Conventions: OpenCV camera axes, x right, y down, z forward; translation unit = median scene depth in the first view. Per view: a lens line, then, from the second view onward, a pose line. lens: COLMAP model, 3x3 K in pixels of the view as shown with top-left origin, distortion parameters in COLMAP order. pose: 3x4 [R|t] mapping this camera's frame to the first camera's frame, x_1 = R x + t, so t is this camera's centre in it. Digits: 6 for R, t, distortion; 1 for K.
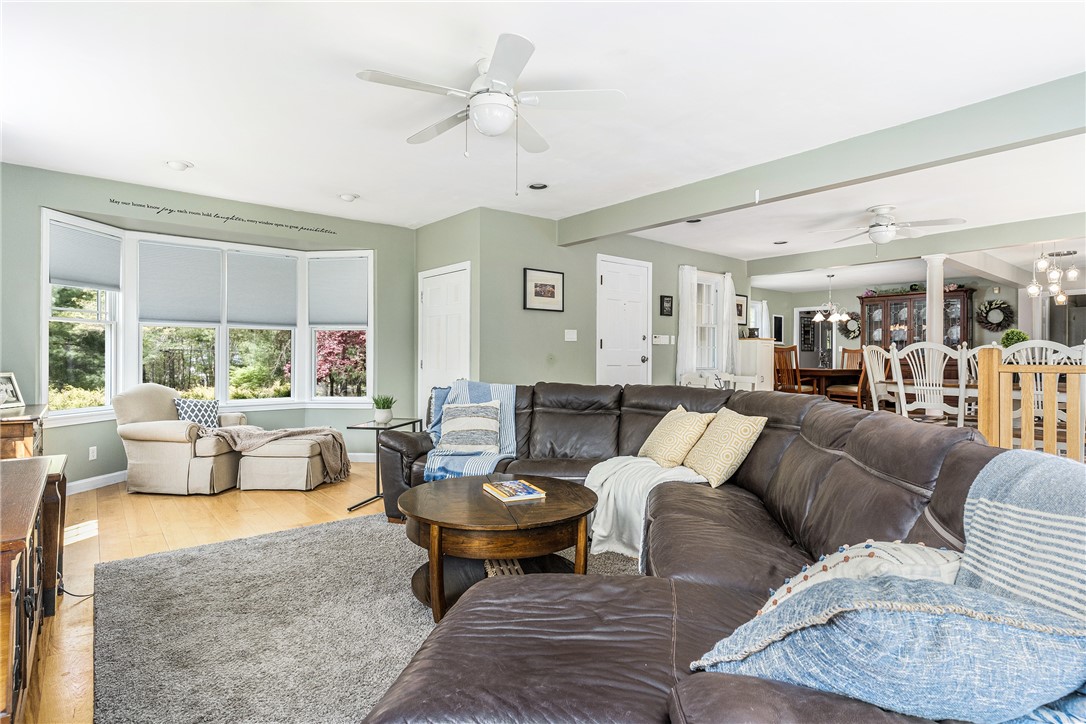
lens RADIAL K [[560.2, 0, 542.7], [0, 560.2, 357.4], [0, 0, 1]] dist [-0.002550, -0.000337]
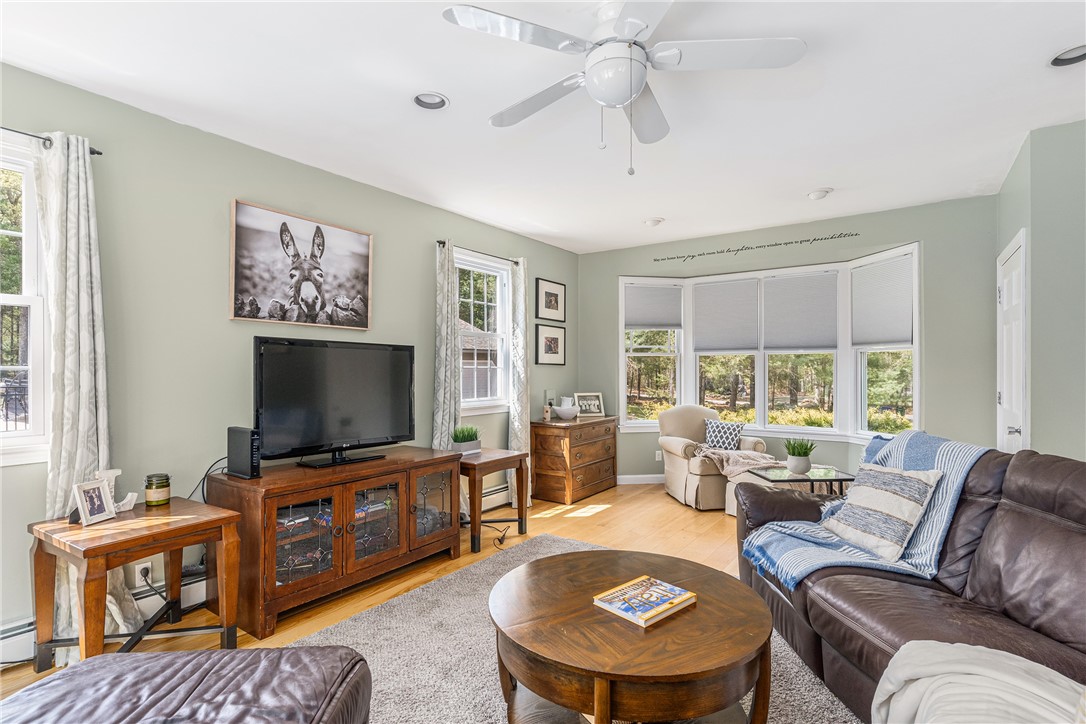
lens RADIAL K [[533.4, 0, 543.2], [0, 533.4, 369.9], [0, 0, 1]] dist [0.000387, 0.000447]
pose [[0.257481, -0.003164, -0.966278, 0.304490], [0.002019, 0.999994, -0.002736, -0.023973], [0.966281, -0.001246, 0.257486, 0.394755]]
